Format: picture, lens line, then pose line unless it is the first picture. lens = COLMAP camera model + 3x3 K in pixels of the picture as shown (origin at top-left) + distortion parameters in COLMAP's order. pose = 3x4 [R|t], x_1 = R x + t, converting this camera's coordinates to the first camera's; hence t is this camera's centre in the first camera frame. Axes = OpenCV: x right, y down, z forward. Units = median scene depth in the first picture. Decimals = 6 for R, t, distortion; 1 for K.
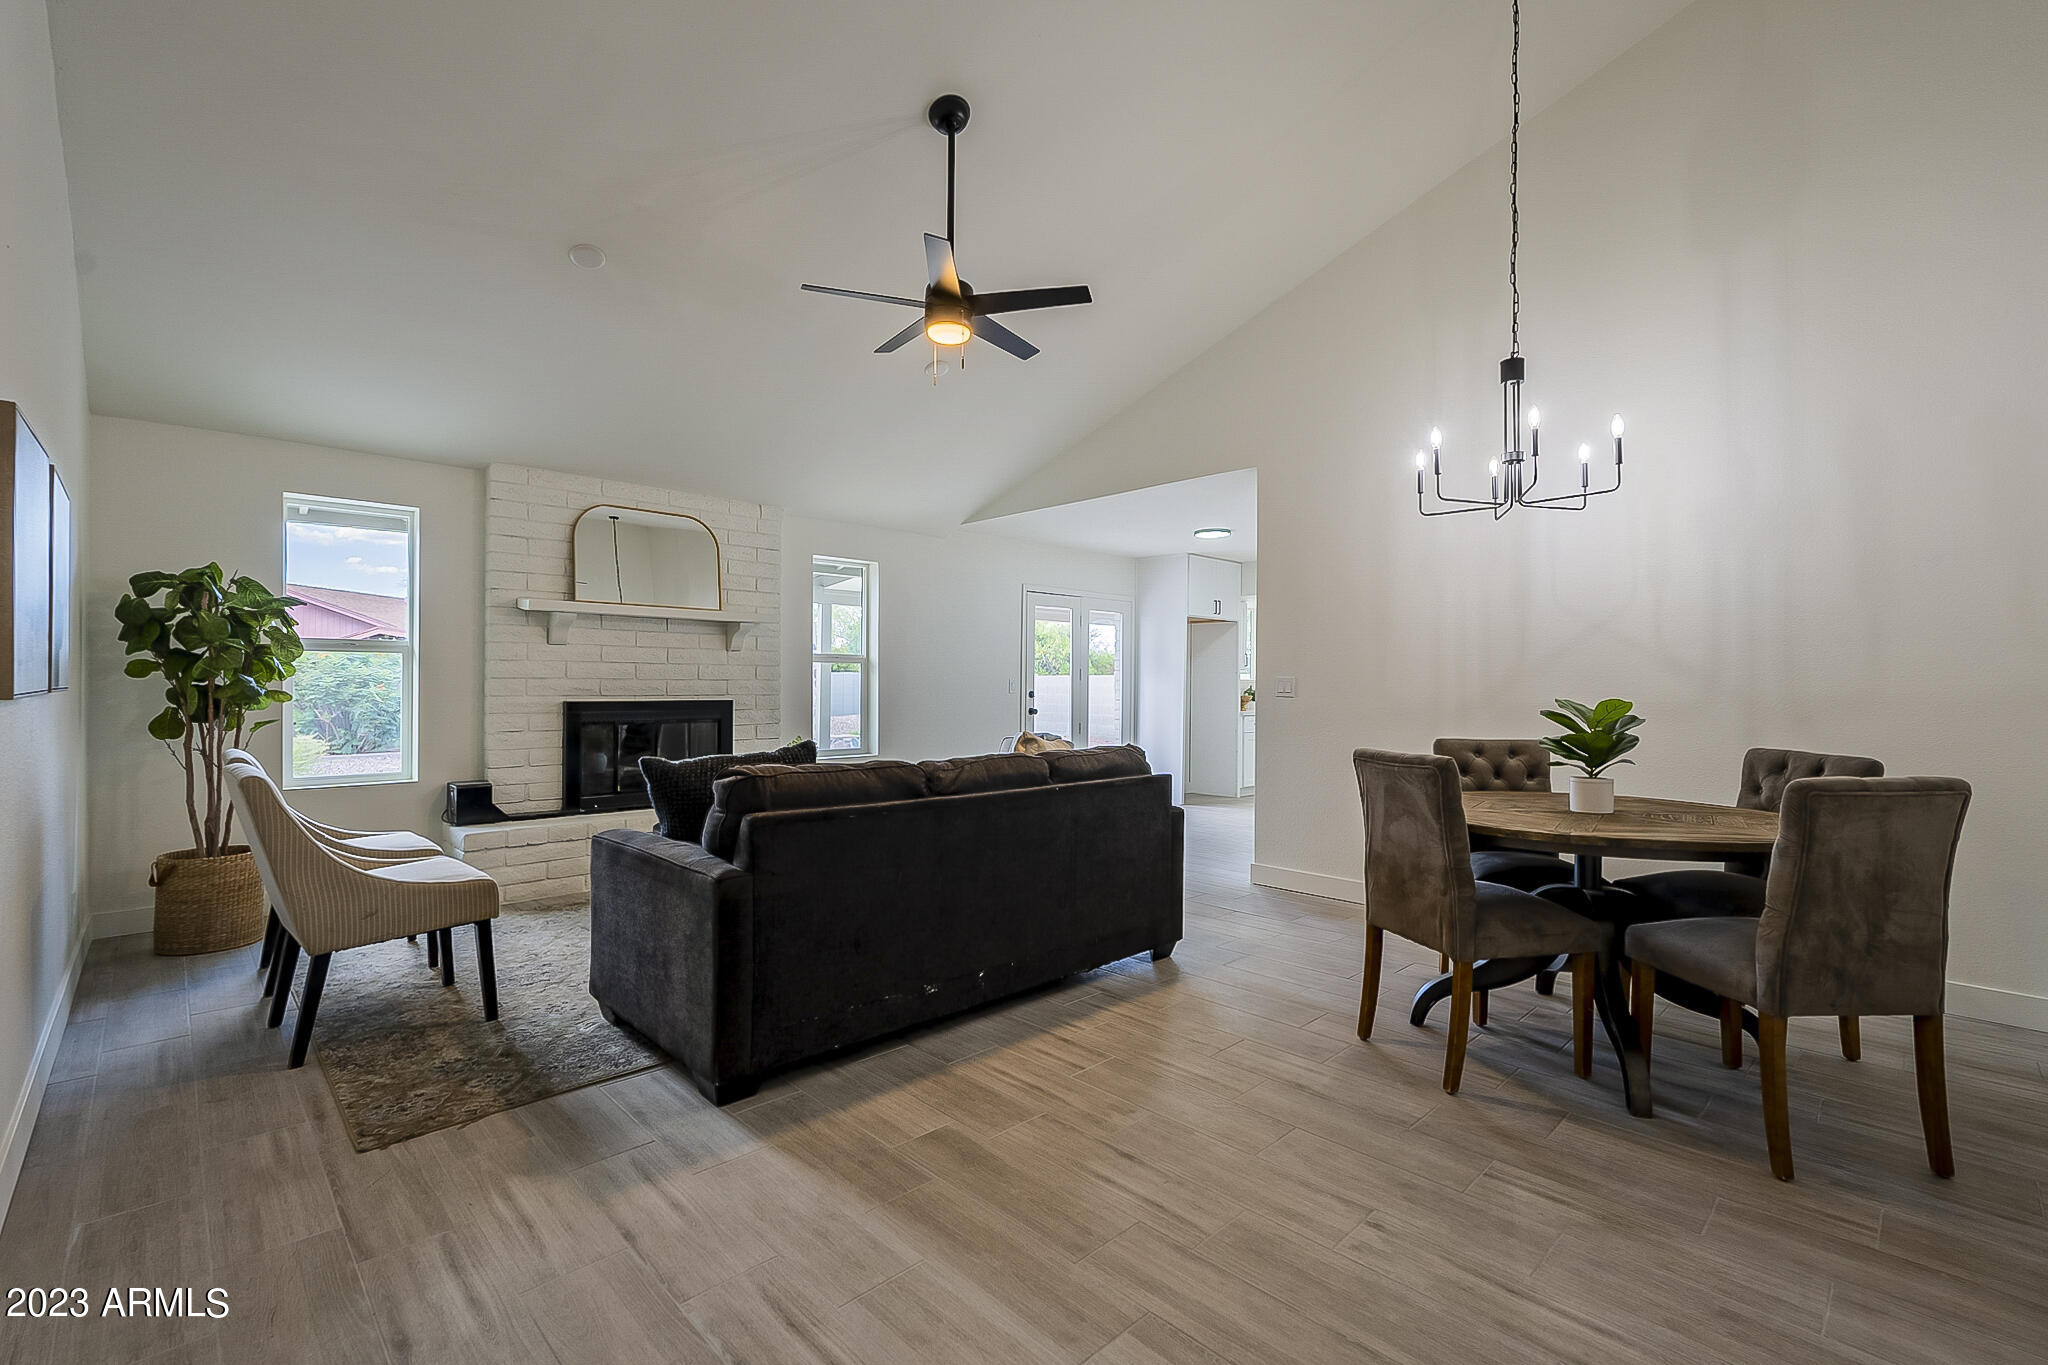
lens RADIAL K [[877.7, 0, 1024.0], [0, 877.7, 682.5], [0, 0, 1]] dist [0.000261, -0.000001]
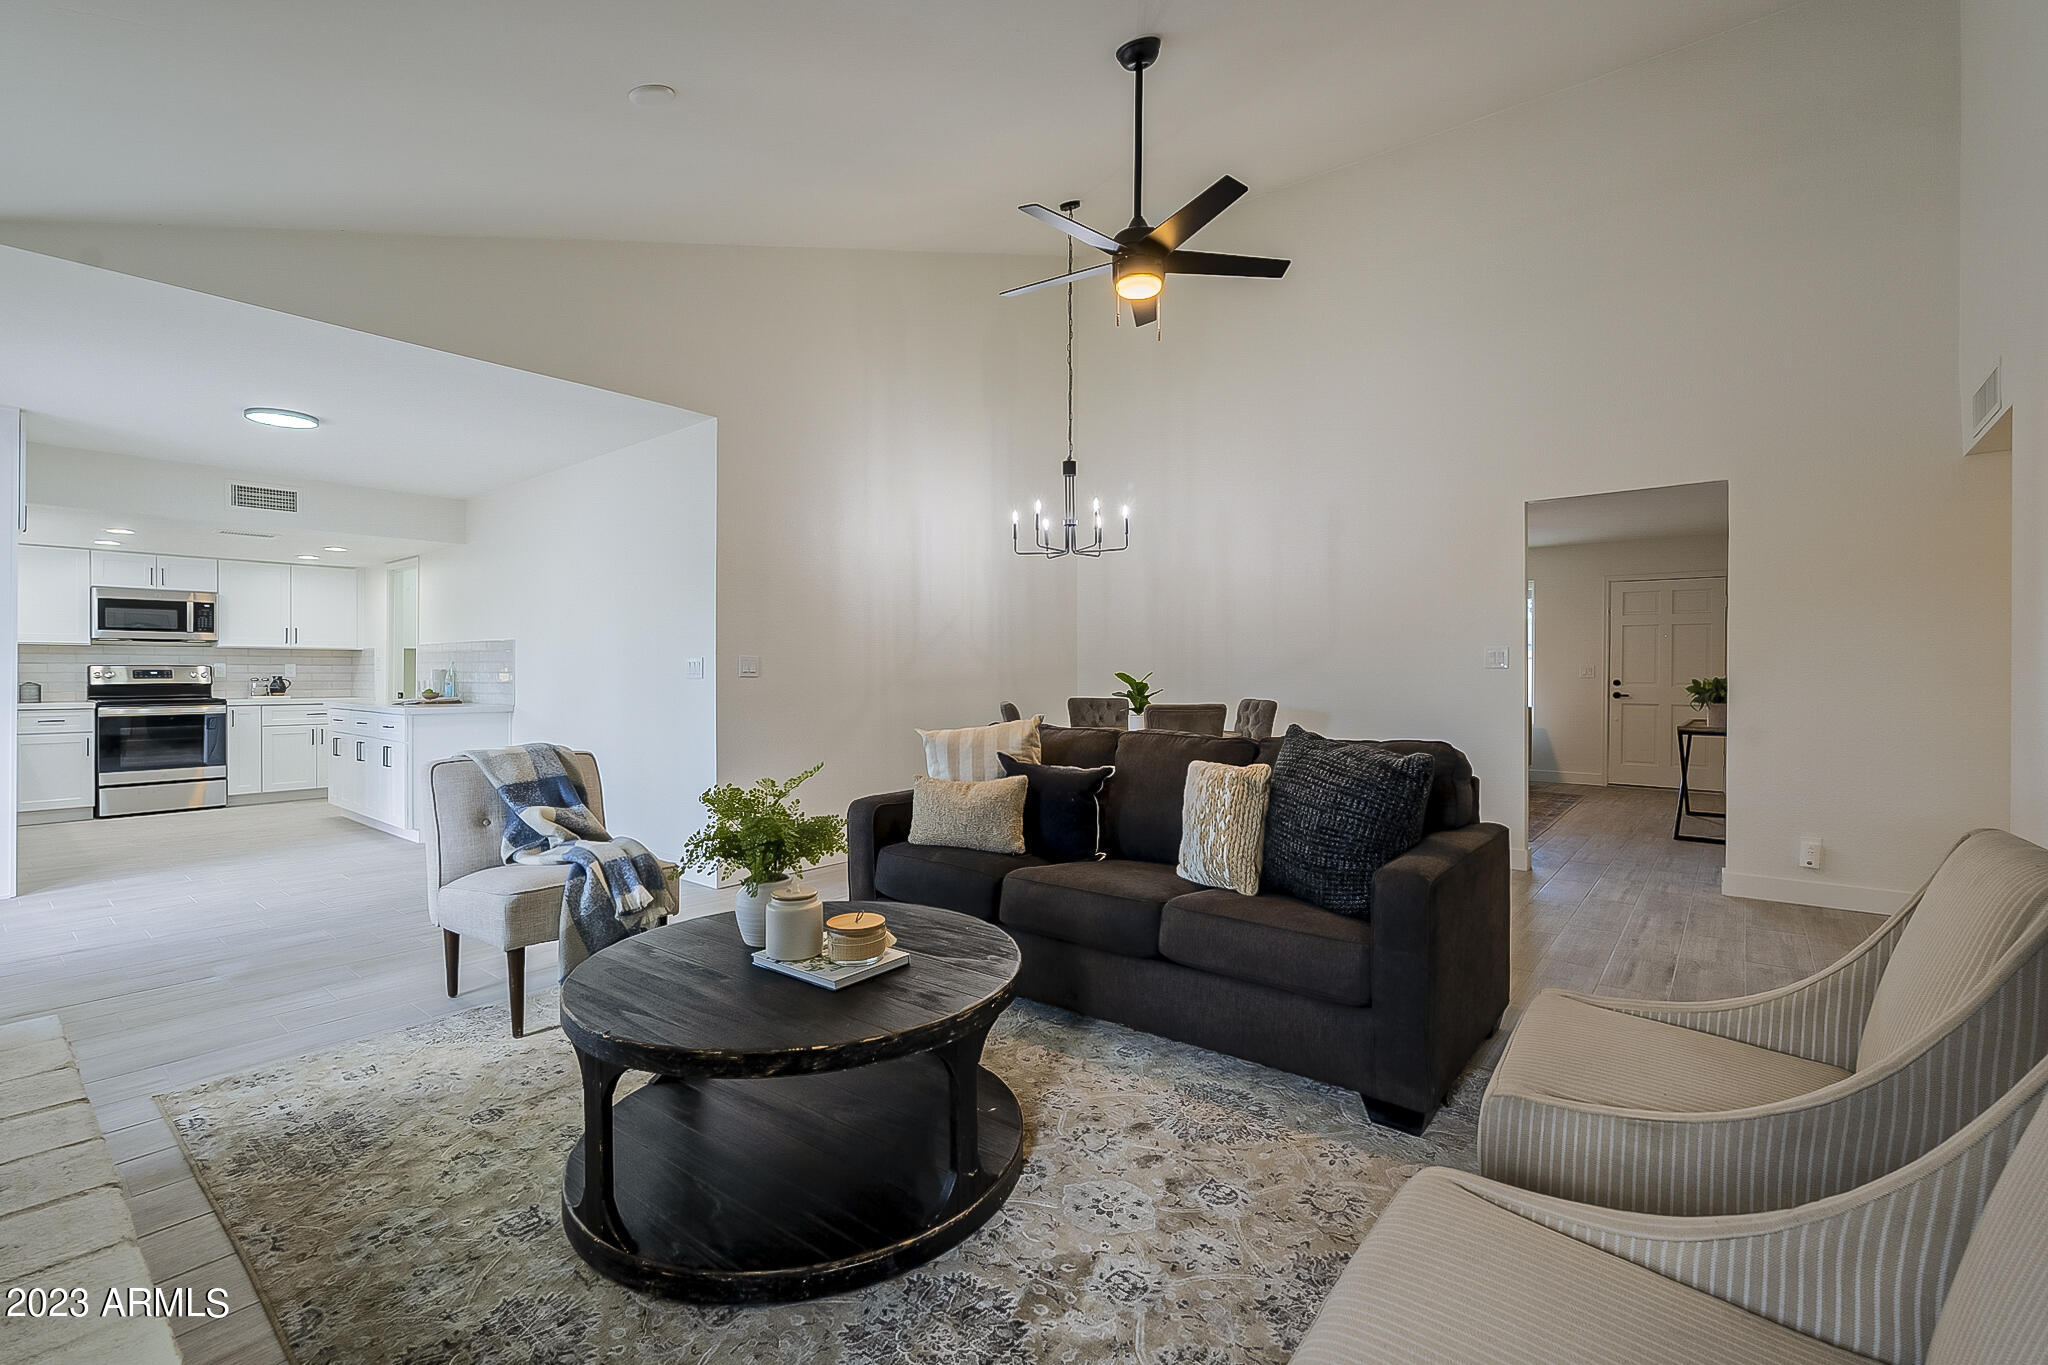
lens RADIAL K [[897.3, 0, 1016.4], [0, 897.3, 671.7], [0, 0, 1]] dist [-0.000636, -0.000087]
pose [[-0.098994, -0.007654, 0.995059, -0.374968], [-0.003715, 0.999966, 0.007322, 0.001001], [-0.995081, -0.002972, -0.099019, 0.448267]]
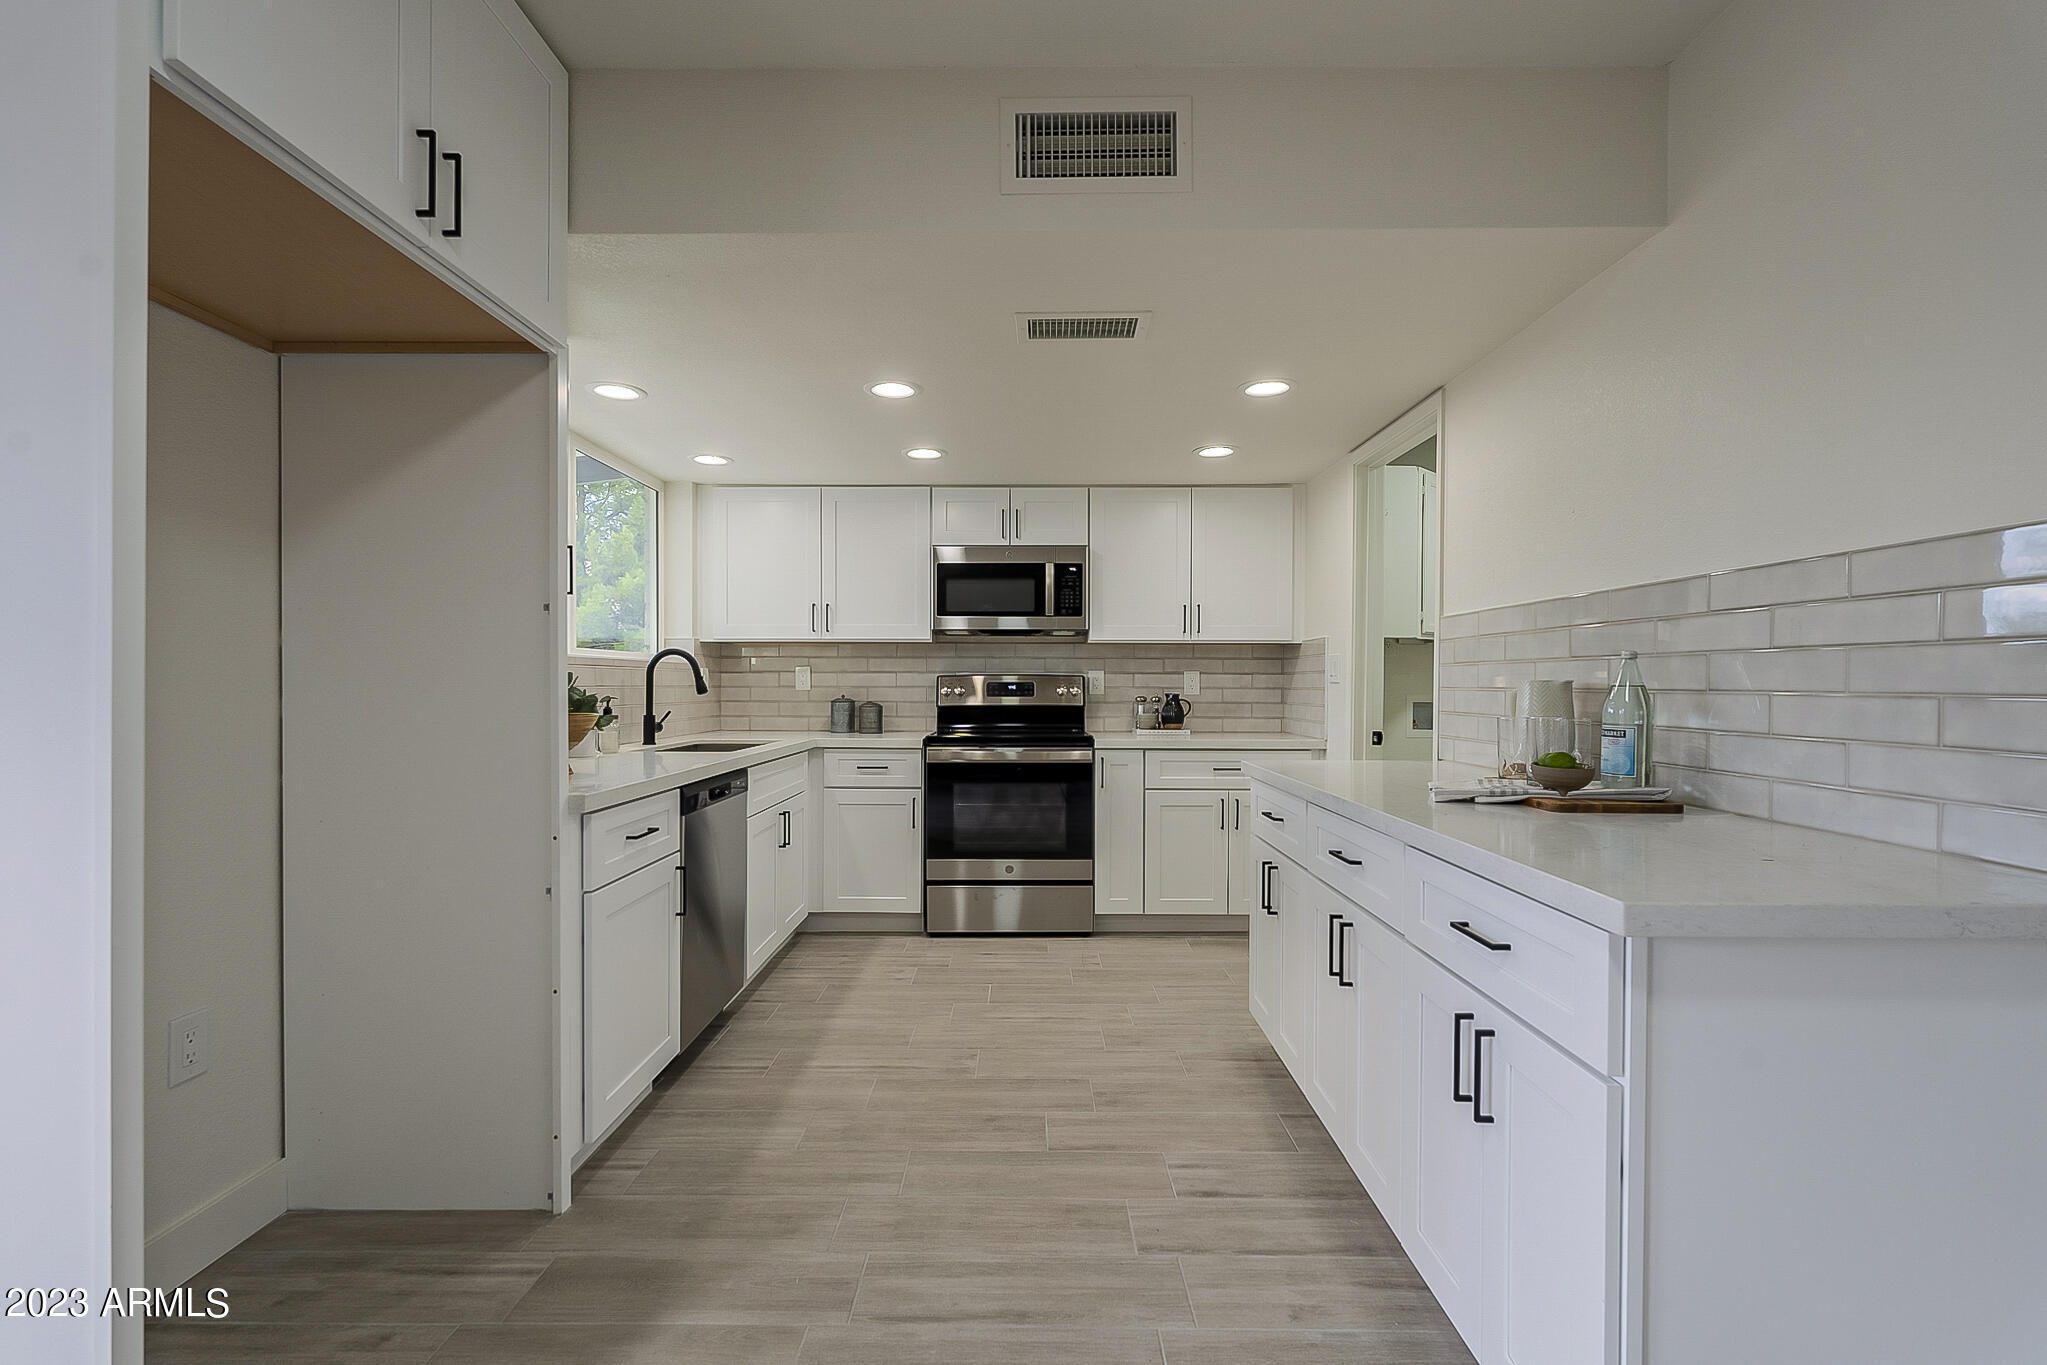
lens RADIAL K [[921.1, 0, 1023.4], [0, 921.1, 689.3], [0, 0, 1]] dist [-0.002558, 0.000191]
pose [[0.707708, -0.010229, 0.706431, 0.174144], [0.001007, 0.999909, 0.013469, 0.005329], [-0.706504, -0.008820, 0.707654, 0.793336]]
